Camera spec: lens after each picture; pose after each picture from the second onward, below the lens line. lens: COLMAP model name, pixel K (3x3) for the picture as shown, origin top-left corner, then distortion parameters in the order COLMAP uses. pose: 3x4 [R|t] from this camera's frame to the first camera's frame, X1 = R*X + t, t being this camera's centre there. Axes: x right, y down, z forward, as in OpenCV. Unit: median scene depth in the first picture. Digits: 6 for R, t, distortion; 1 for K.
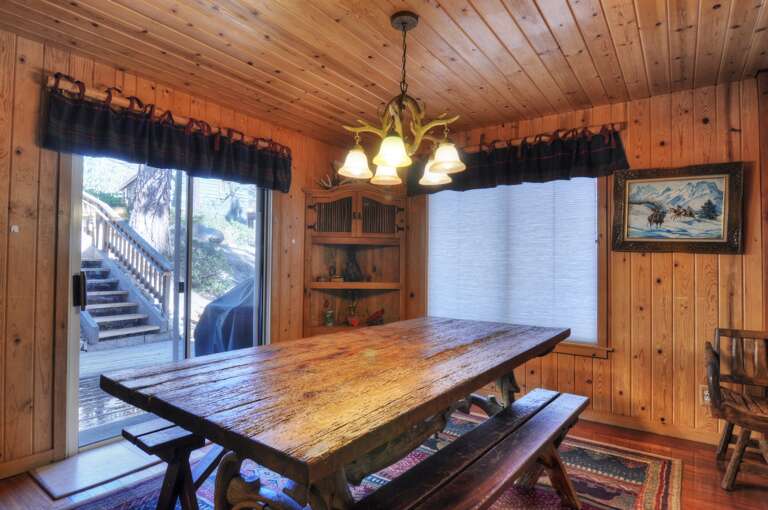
lens RADIAL K [[414.5, 0, 384.0], [0, 414.5, 255.0], [0, 0, 1]] dist [-0.016749, -0.000764]
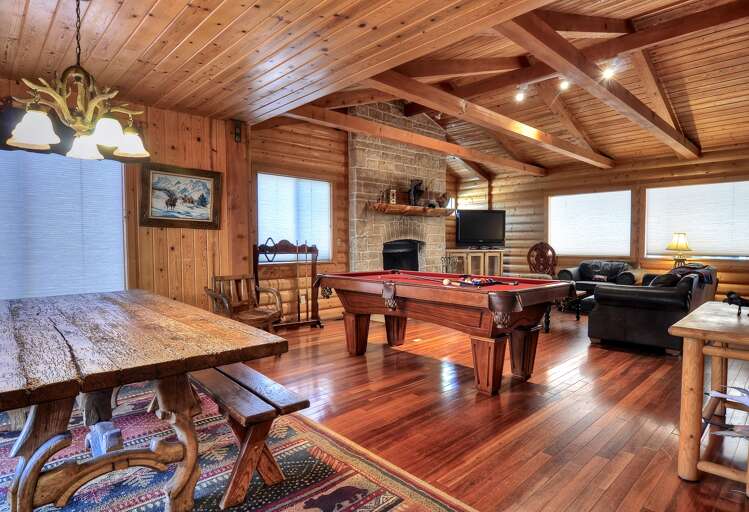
lens RADIAL K [[421.7, 0, 374.5], [0, 421.7, 256.0], [0, 0, 1]] dist [-0.001832, -0.000277]
pose [[0.194265, -0.049379, 0.979706, -0.596932], [-0.016169, 0.998435, 0.053529, 0.001794], [-0.980816, -0.026240, 0.193162, 0.069776]]
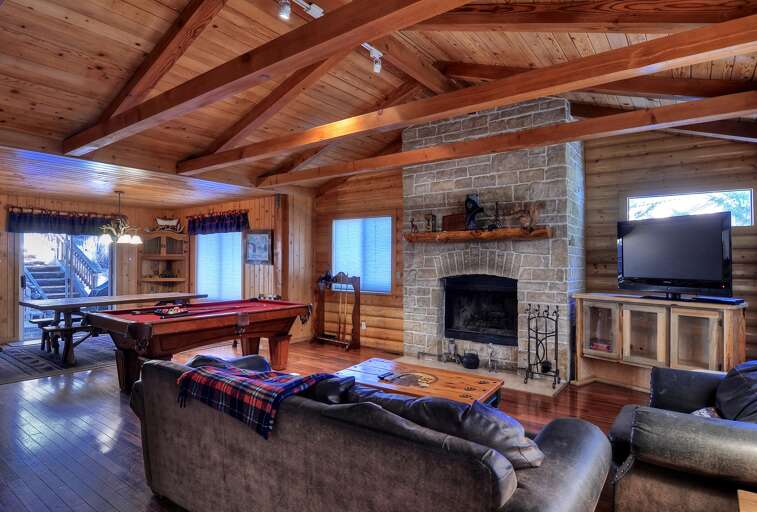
lens RADIAL K [[429.7, 0, 364.4], [0, 429.7, 256.7], [0, 0, 1]] dist [-0.002786, -0.001093]
pose [[0.998997, -0.013226, -0.042783, 1.465586], [0.013650, 0.999860, 0.009630, -0.068727], [0.042650, -0.010204, 0.999038, -1.558022]]
